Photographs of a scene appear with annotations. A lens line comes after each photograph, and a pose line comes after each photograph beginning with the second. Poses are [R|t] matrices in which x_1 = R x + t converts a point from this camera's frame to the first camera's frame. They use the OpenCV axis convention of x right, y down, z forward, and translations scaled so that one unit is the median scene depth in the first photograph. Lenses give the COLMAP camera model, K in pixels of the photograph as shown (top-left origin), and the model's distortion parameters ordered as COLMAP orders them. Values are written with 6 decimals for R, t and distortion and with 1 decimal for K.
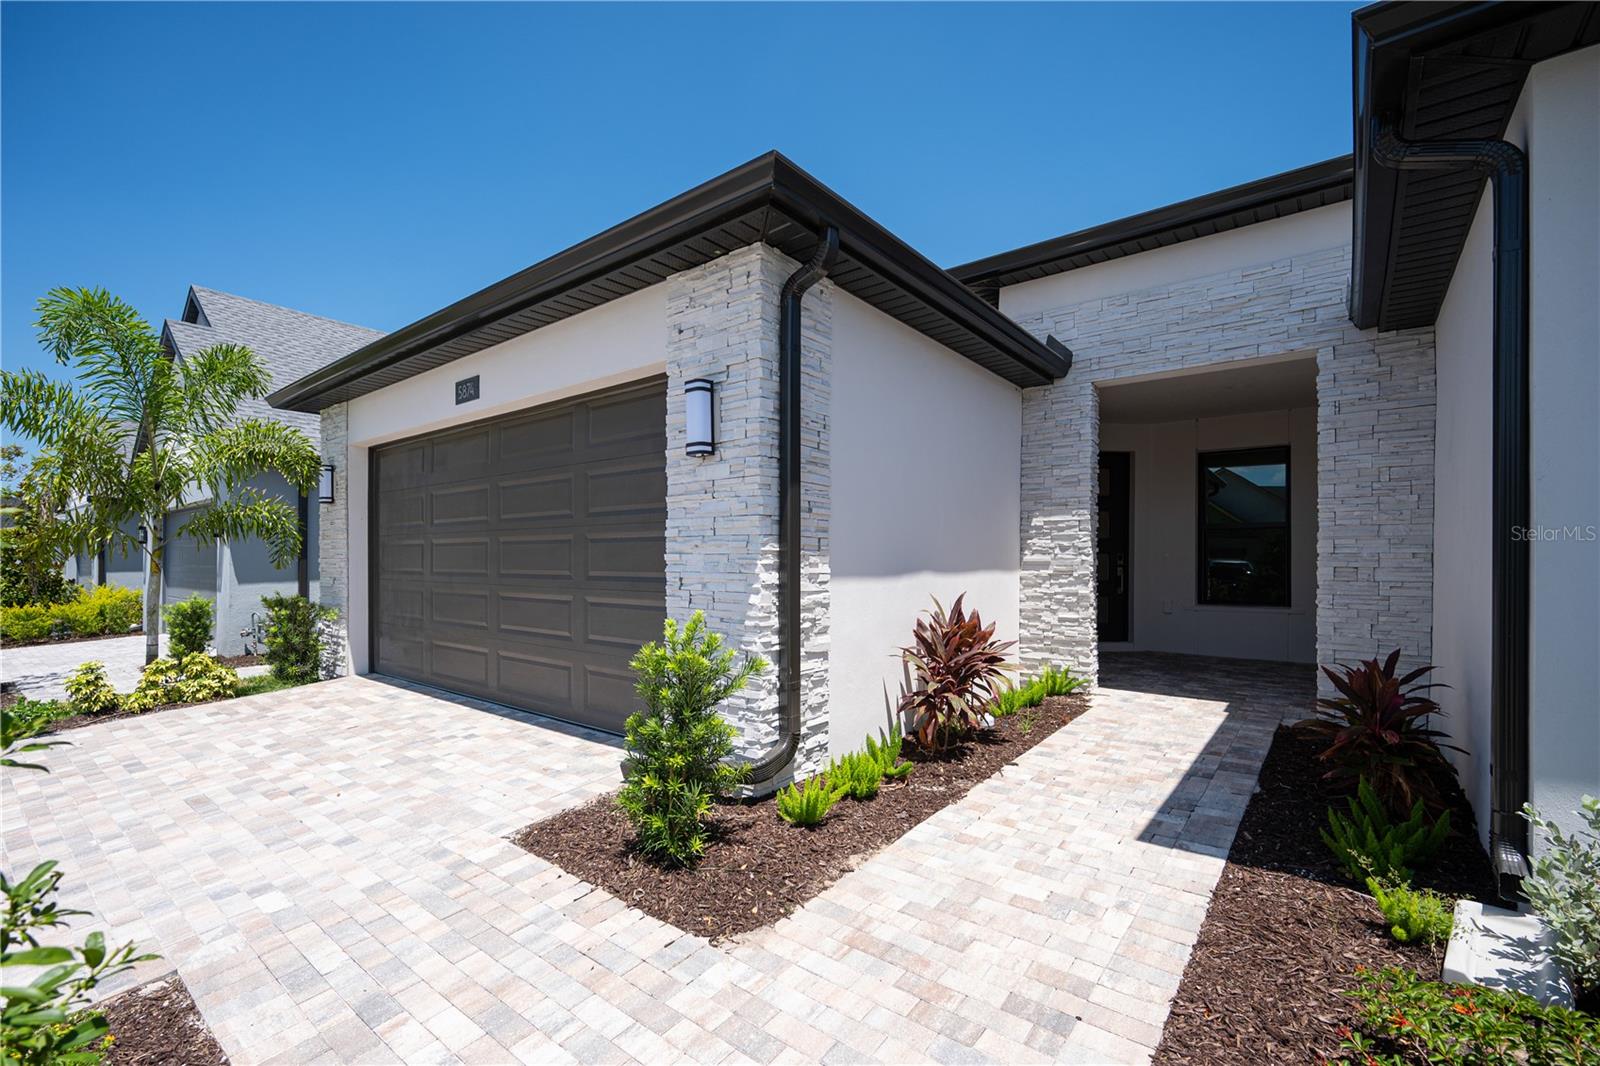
lens RADIAL K [[670.2, 0, 798.5], [0, 670.2, 559.6], [0, 0, 1]] dist [-0.003255, -0.000294]
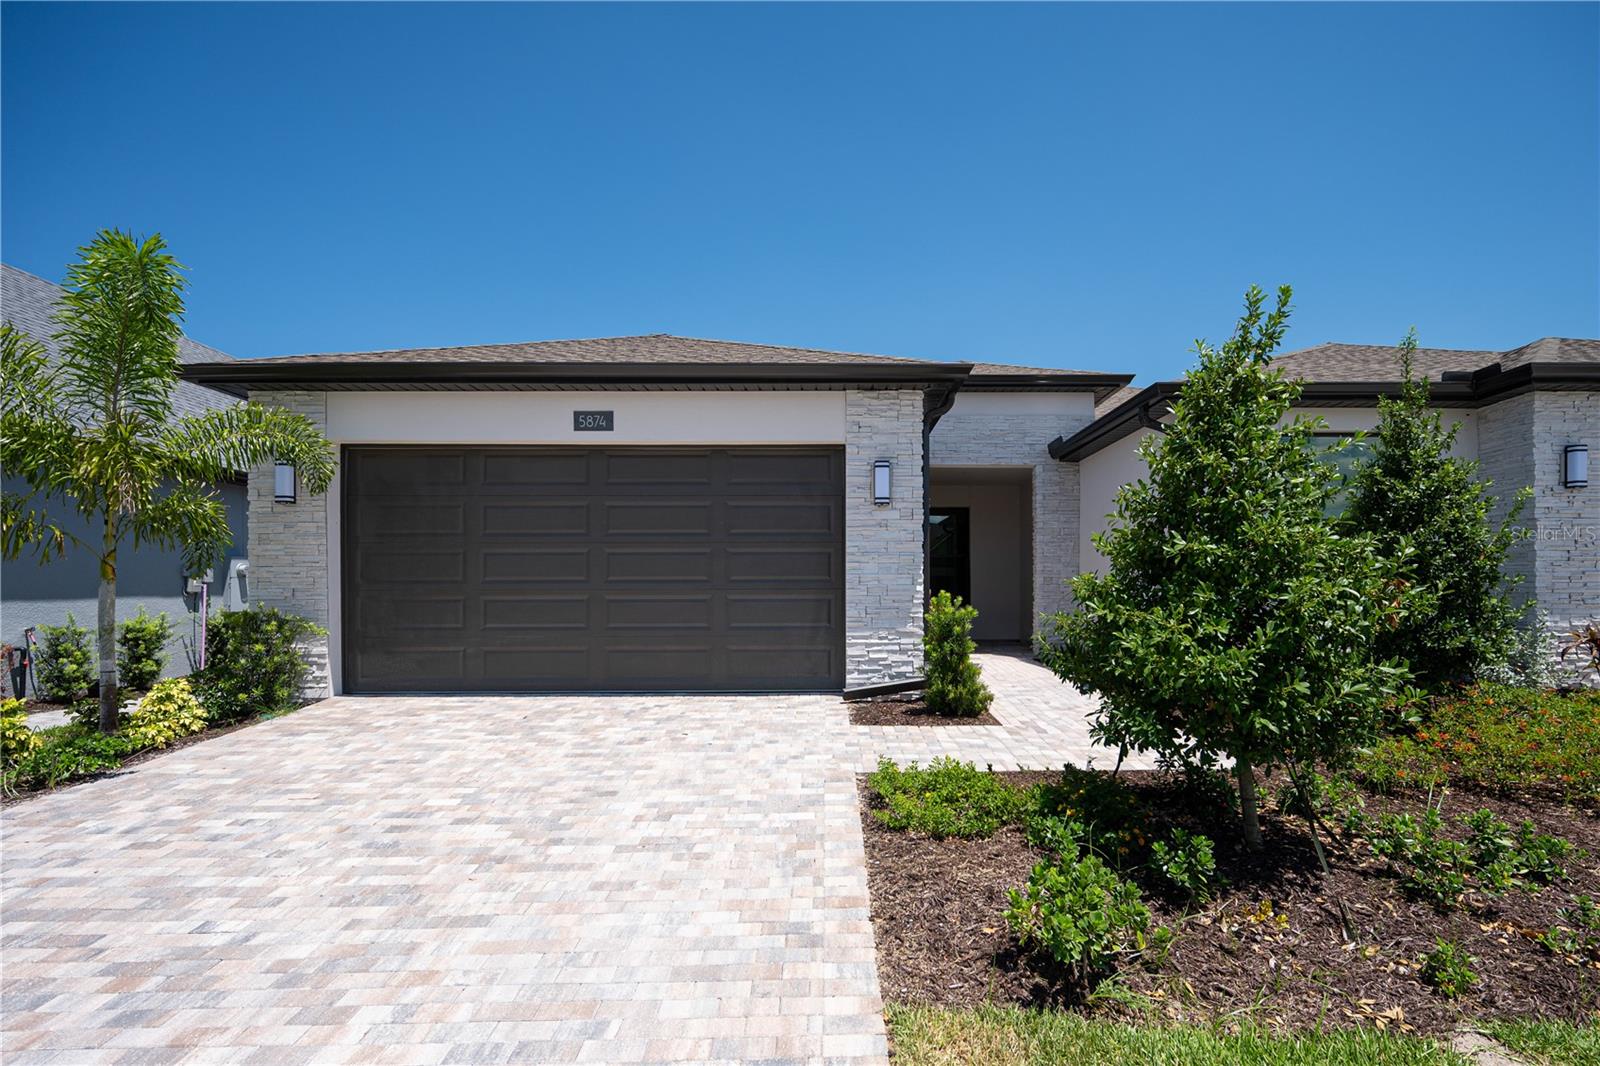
lens RADIAL K [[670.2, 0, 883.6], [0, 670.2, 582.2], [0, 0, 1]] dist [-0.003255, -0.000294]
pose [[0.765054, -0.000266, 0.643966, -0.977023], [0.006519, 0.999952, -0.007332, 0.042386], [-0.643933, 0.009807, 0.765019, -0.237073]]
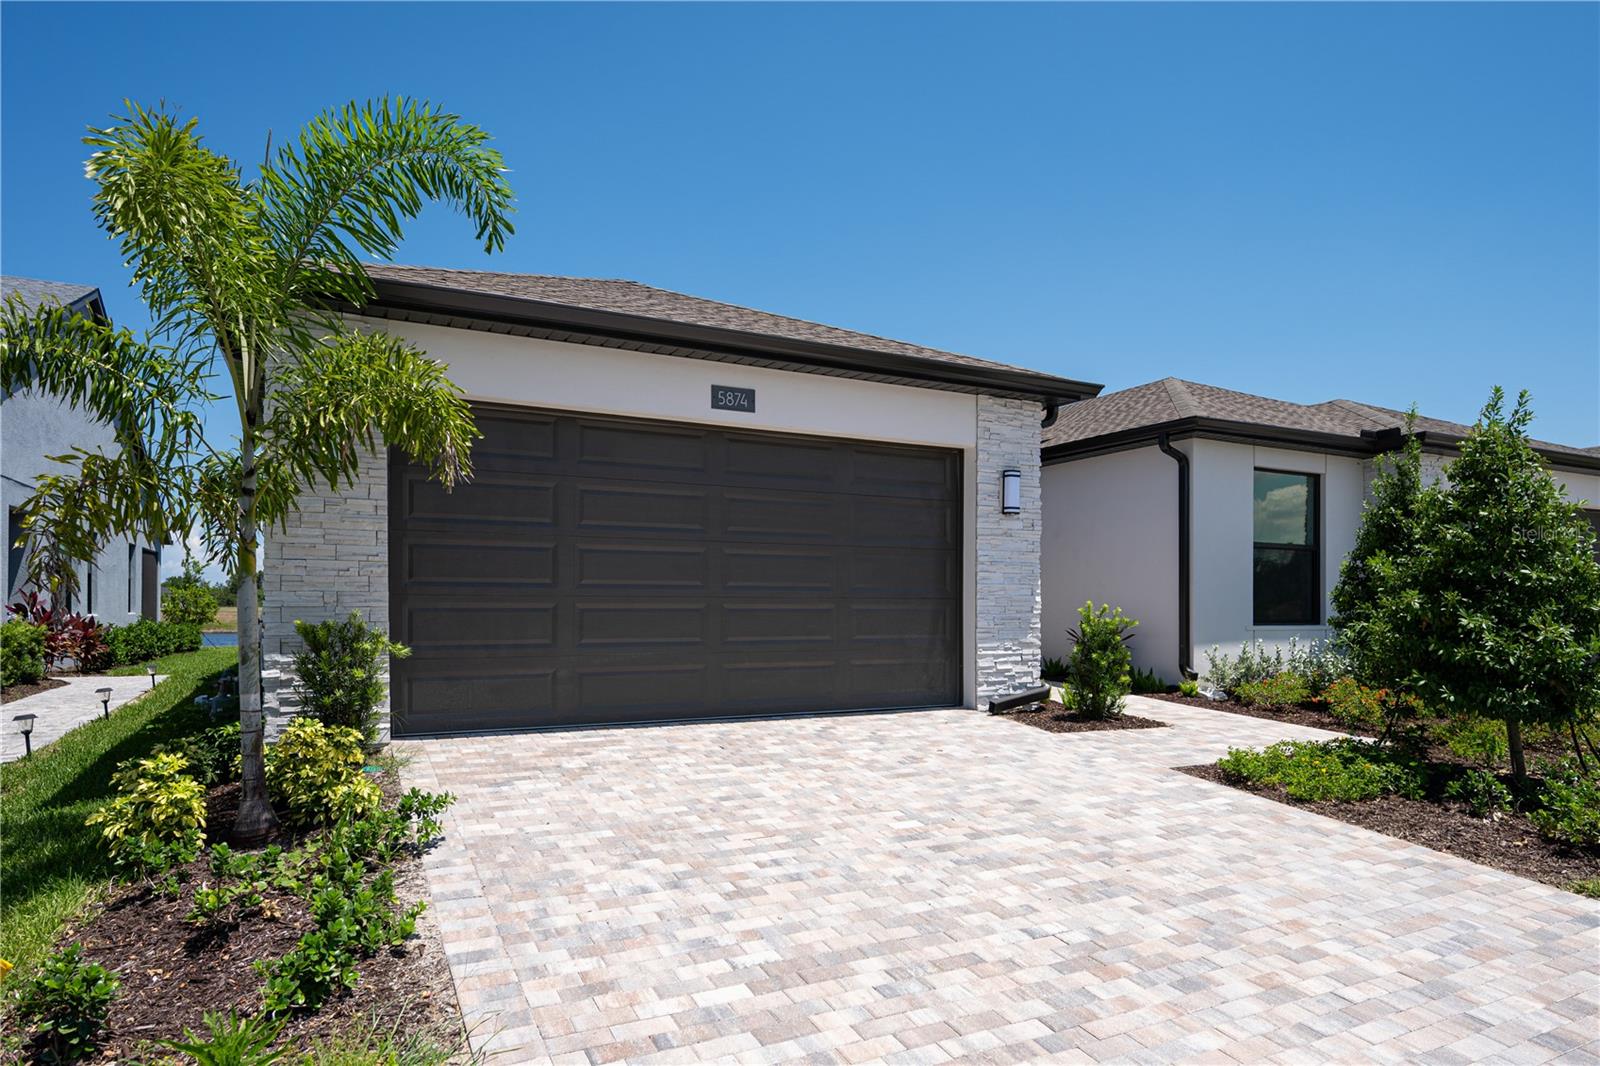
lens RADIAL K [[804.0, 0, 861.2], [0, 804.0, 590.9], [0, 0, 1]] dist [-0.000622, -0.000143]
pose [[0.447162, 0.007701, 0.894420, -1.673186], [-0.005125, 0.999969, -0.006048, 0.040460], [-0.894438, -0.001880, 0.447188, 0.343260]]
